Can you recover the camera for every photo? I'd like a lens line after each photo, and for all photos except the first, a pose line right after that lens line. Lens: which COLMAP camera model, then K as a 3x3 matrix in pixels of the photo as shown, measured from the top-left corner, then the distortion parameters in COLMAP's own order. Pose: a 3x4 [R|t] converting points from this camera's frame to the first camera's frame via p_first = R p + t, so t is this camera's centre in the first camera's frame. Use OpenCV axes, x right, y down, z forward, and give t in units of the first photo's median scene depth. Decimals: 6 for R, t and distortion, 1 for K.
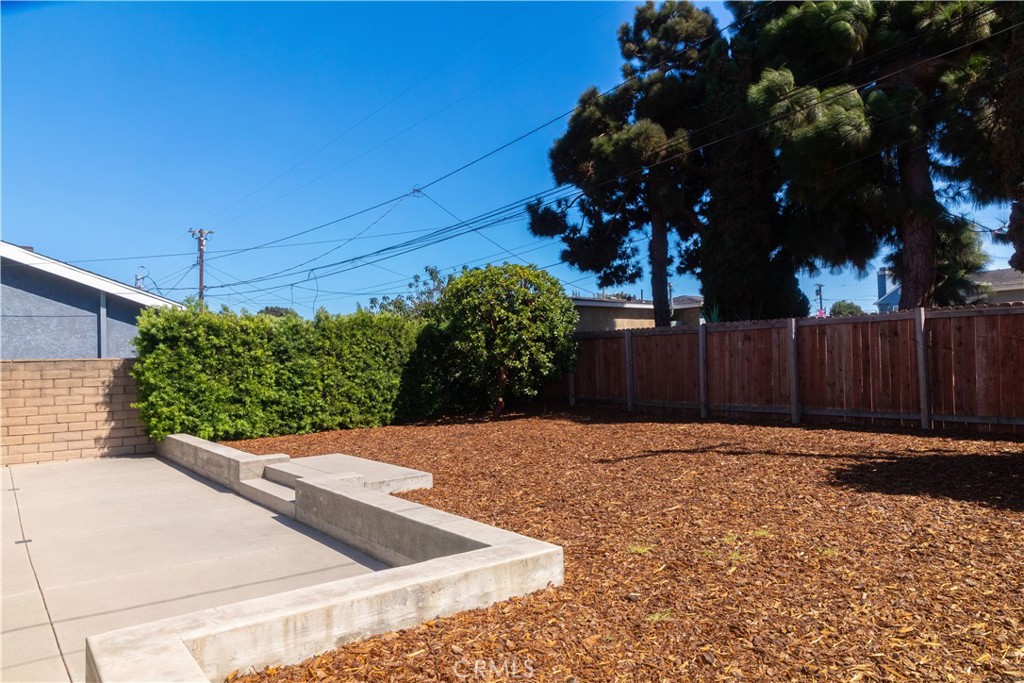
lens RADIAL K [[674.2, 0, 512.0], [0, 674.2, 341.5], [0, 0, 1]] dist [0.005116, -0.000413]
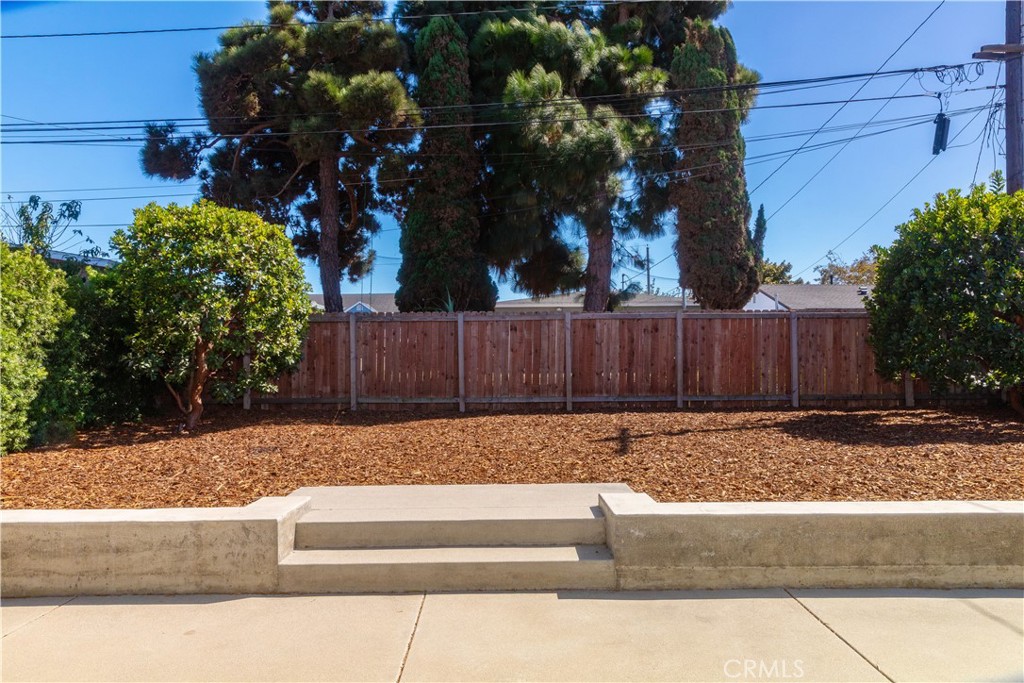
lens RADIAL K [[670.9, 0, 512.0], [0, 670.9, 356.7], [0, 0, 1]] dist [0.032594, 0.000394]
pose [[0.623706, 0.024067, 0.781288, -0.443403], [-0.029375, 0.999542, -0.007340, 0.045194], [-0.781107, -0.018372, 0.624127, 0.397172]]
